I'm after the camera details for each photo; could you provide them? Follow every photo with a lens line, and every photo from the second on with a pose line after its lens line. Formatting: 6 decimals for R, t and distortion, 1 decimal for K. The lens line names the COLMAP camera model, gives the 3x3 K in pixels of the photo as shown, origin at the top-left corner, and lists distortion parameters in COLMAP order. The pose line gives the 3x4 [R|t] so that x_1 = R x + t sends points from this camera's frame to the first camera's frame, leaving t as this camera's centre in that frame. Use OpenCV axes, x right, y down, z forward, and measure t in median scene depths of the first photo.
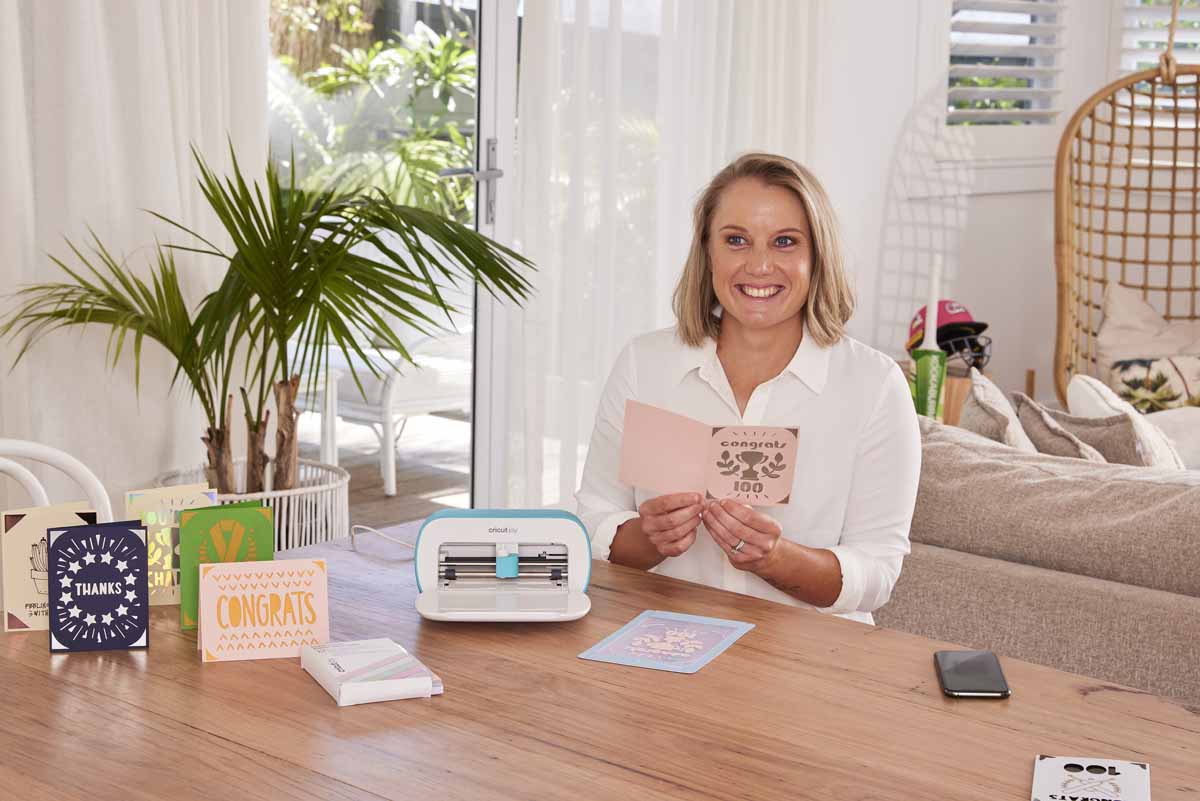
lens RADIAL K [[2196.0, 0, 600.0], [0, 2196.0, 400.5], [0, 0, 1]] dist [-0.062261, -0.074942]
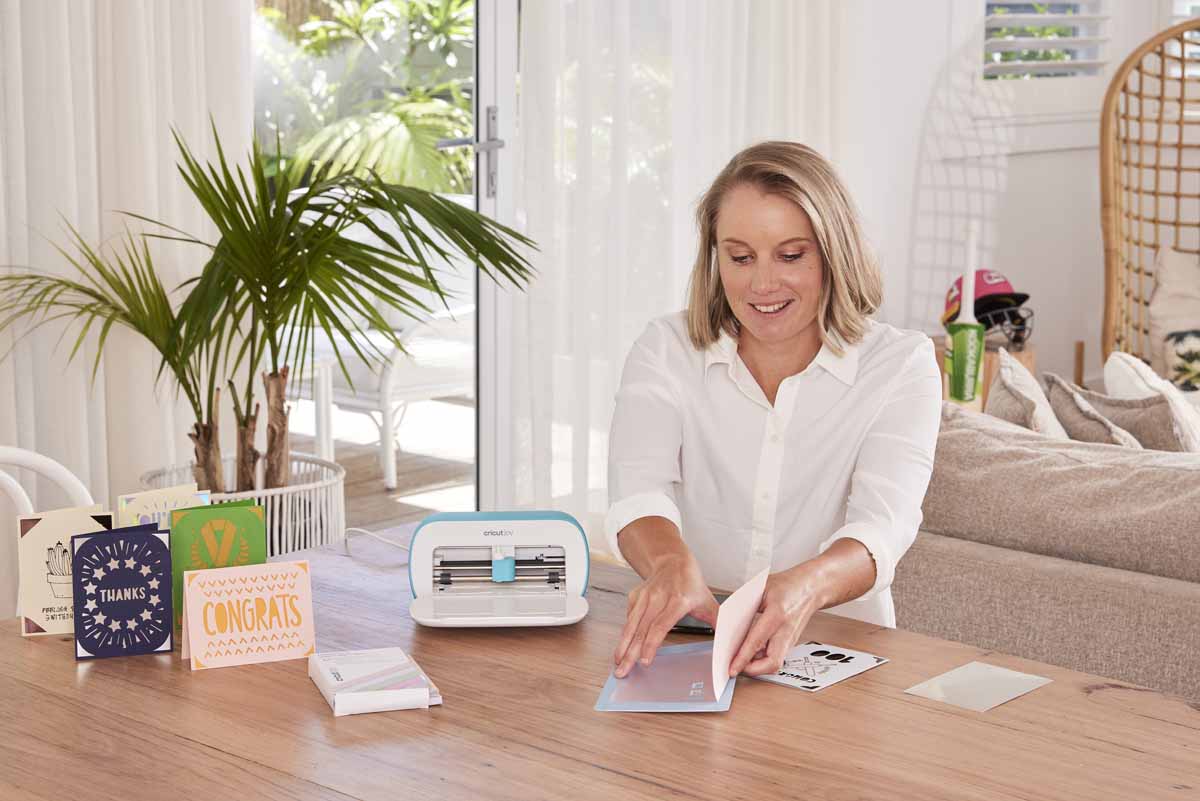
lens RADIAL K [[2424.3, 0, 600.0], [0, 2424.3, 400.5], [0, 0, 1]] dist [-0.048377, -0.146147]
pose [[0.999826, -0.015426, -0.010463, 0.007735], [0.015540, 0.999820, 0.010885, -0.006425], [0.010293, -0.011046, 0.999886, -0.046363]]
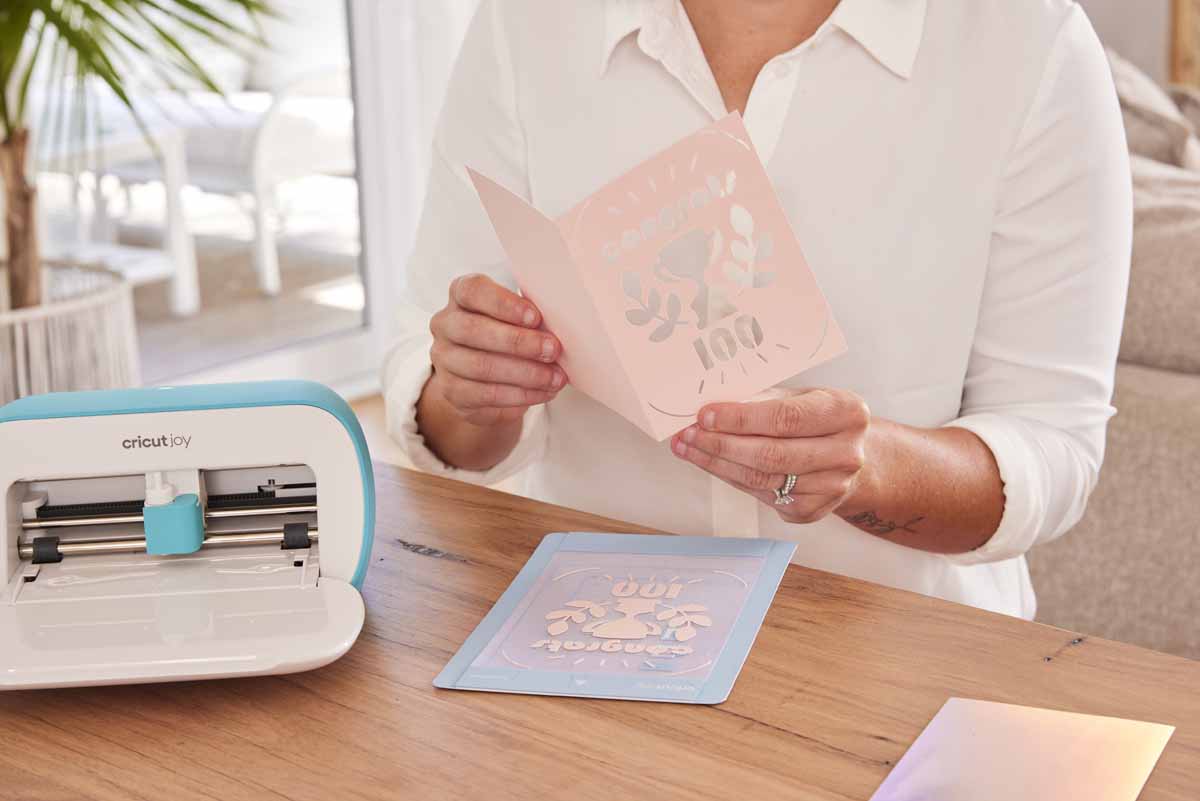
lens RADIAL K [[2425.2, 0, 585.4], [0, 2425.2, 402.3], [0, 0, 1]] dist [-0.051113, -0.133286]
pose [[0.998313, -0.057444, -0.008390, 0.024322], [0.058001, 0.993089, 0.102031, 0.005371], [0.002471, -0.102345, 0.994746, 0.315272]]
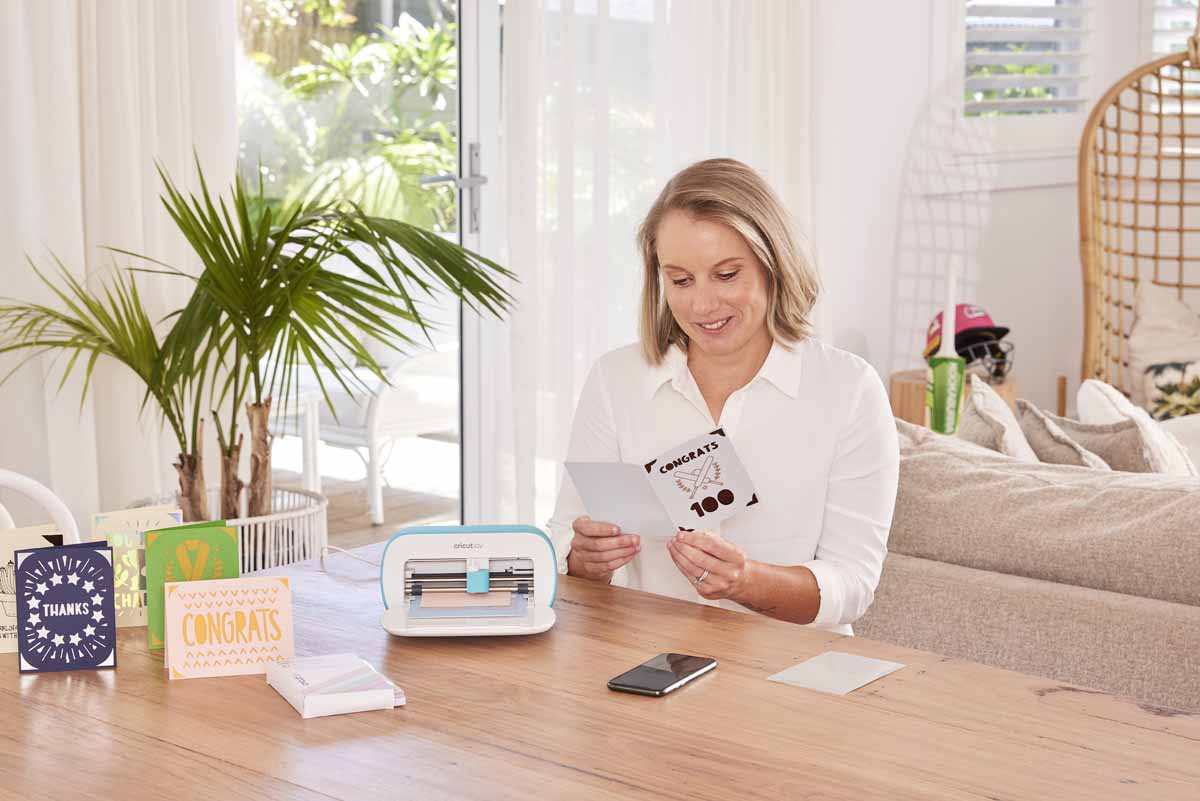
lens RADIAL K [[2425.2, 0, 585.4], [0, 2425.2, 402.3], [0, 0, 1]] dist [-0.051113, -0.133286]
pose [[0.999699, -0.020004, -0.014175, 0.015310], [0.019896, 0.999772, -0.007694, 0.001883], [0.014326, 0.007410, 0.999870, -0.061558]]
